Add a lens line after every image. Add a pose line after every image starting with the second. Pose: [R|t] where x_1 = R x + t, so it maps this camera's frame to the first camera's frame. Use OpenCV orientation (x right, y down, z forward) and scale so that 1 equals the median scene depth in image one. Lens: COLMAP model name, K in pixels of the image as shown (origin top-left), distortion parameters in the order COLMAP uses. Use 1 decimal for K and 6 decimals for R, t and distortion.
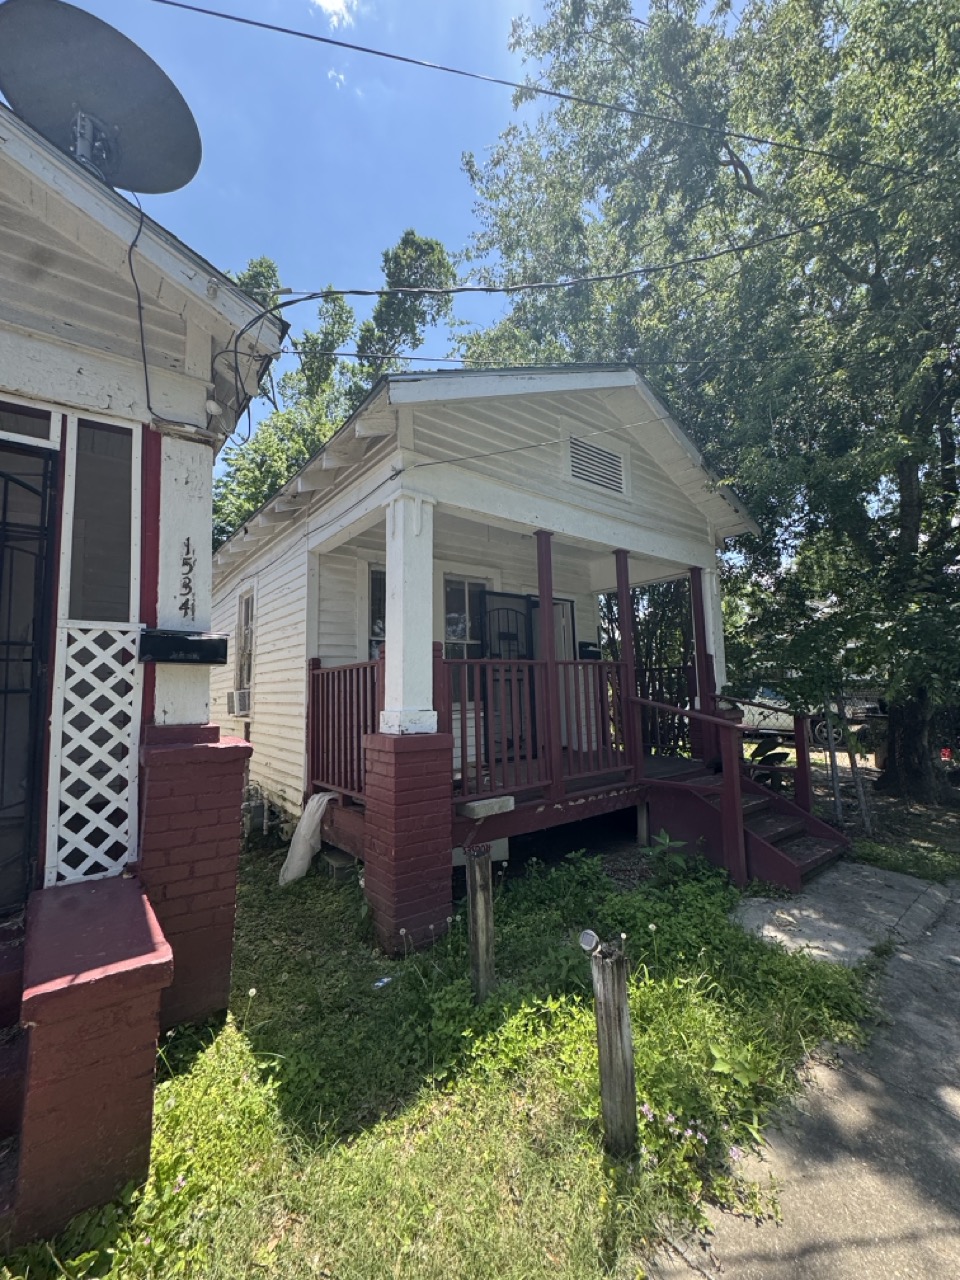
lens RADIAL K [[512.4, 0, 476.3], [0, 512.4, 640.2], [0, 0, 1]] dist [-0.002083, 0.000293]
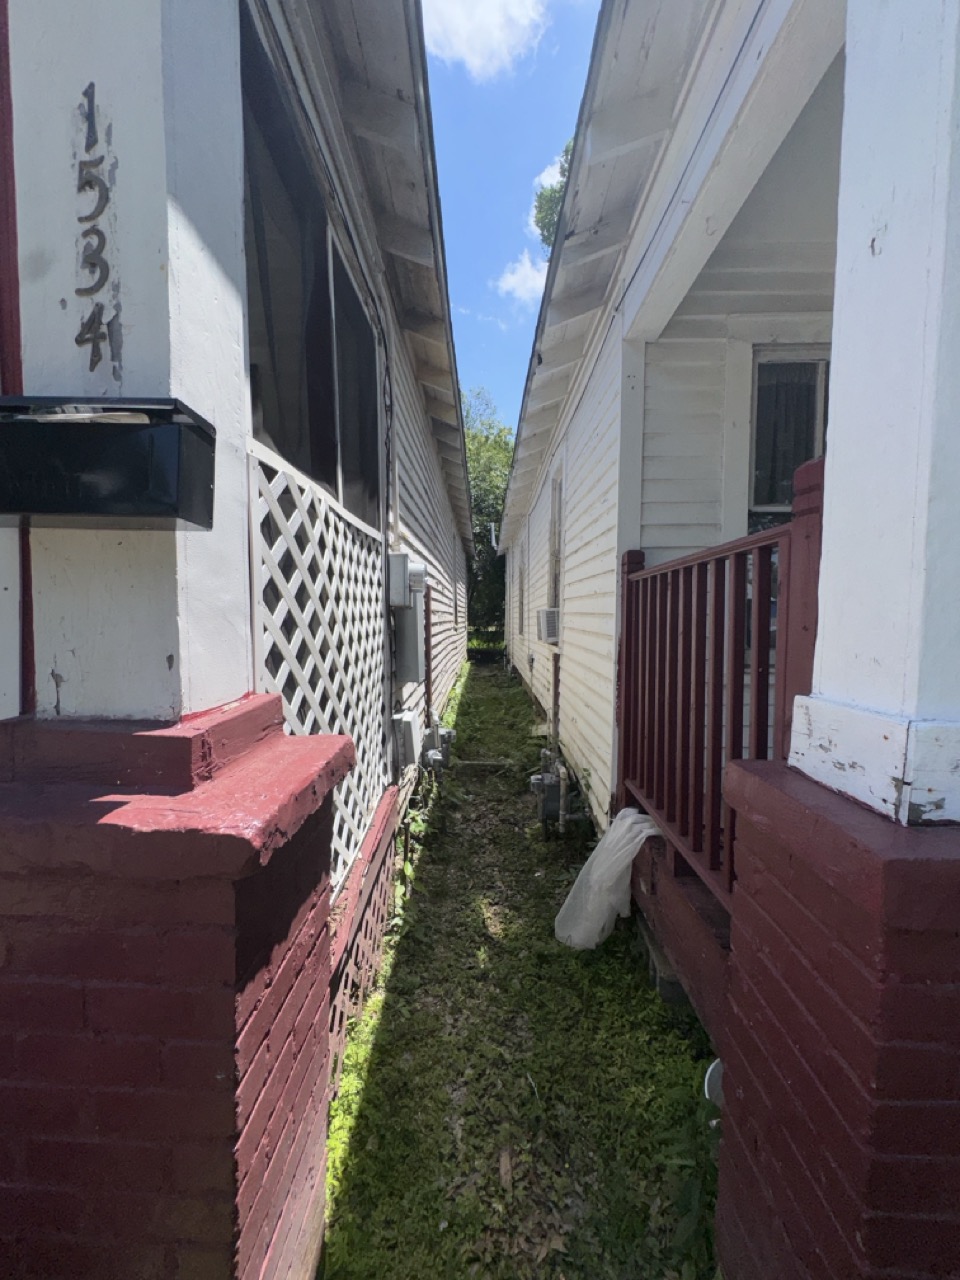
lens RADIAL K [[512.4, 0, 476.1], [0, 512.4, 639.2], [0, 0, 1]] dist [-0.002083, 0.000293]
pose [[0.777547, 0.058450, -0.626102, -0.209646], [0.039991, 0.989059, 0.141998, 0.083439], [0.627552, -0.135448, 0.766703, 0.946239]]
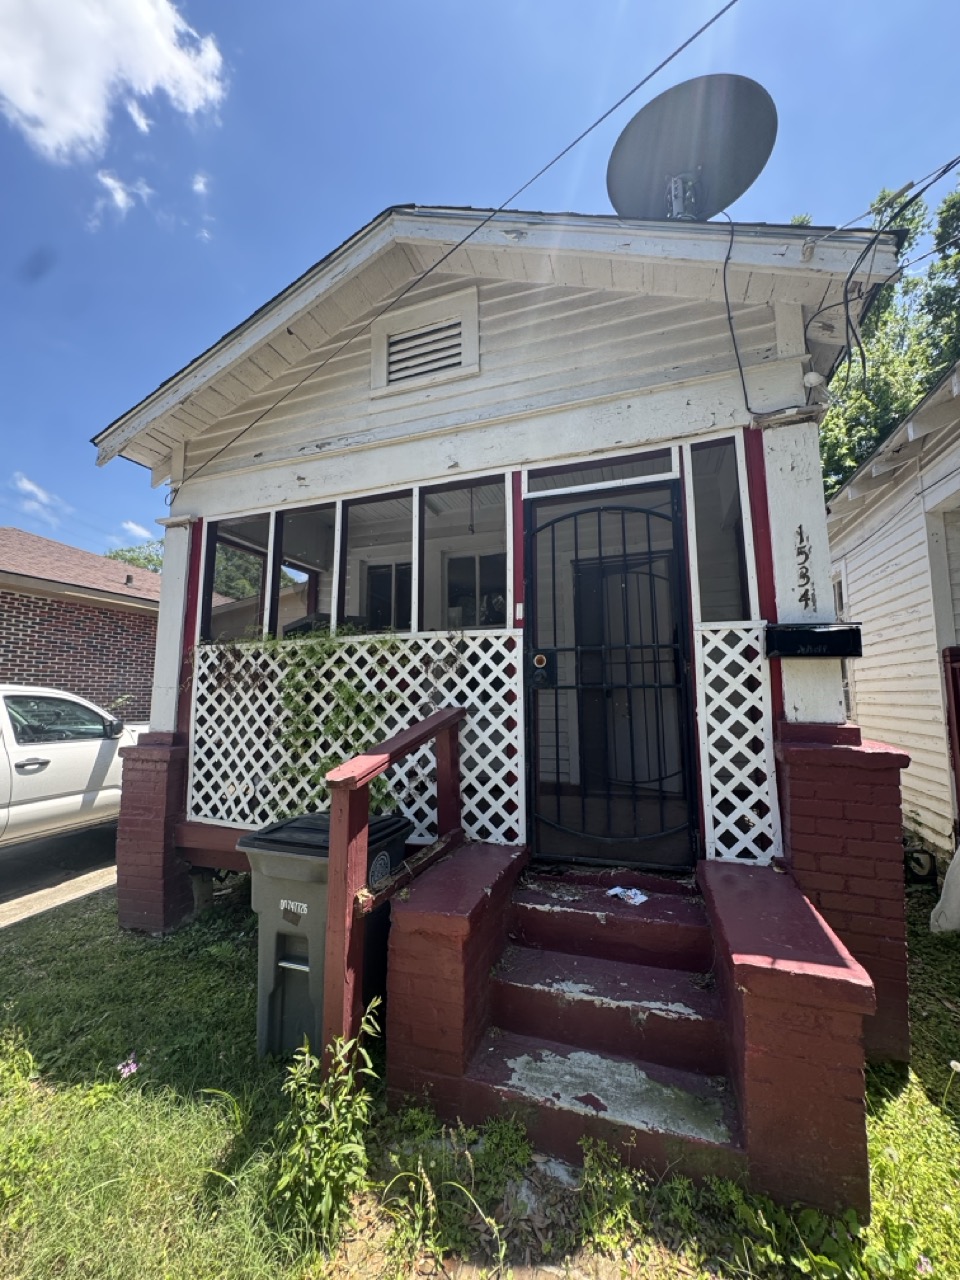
lens RADIAL K [[512.4, 0, 481.7], [0, 512.4, 639.8], [0, 0, 1]] dist [-0.002083, 0.000293]
pose [[0.547388, -0.071013, -0.833861, -0.120160], [0.071517, 0.996718, -0.037934, 0.004935], [0.833817, -0.038870, 0.550670, -0.022299]]
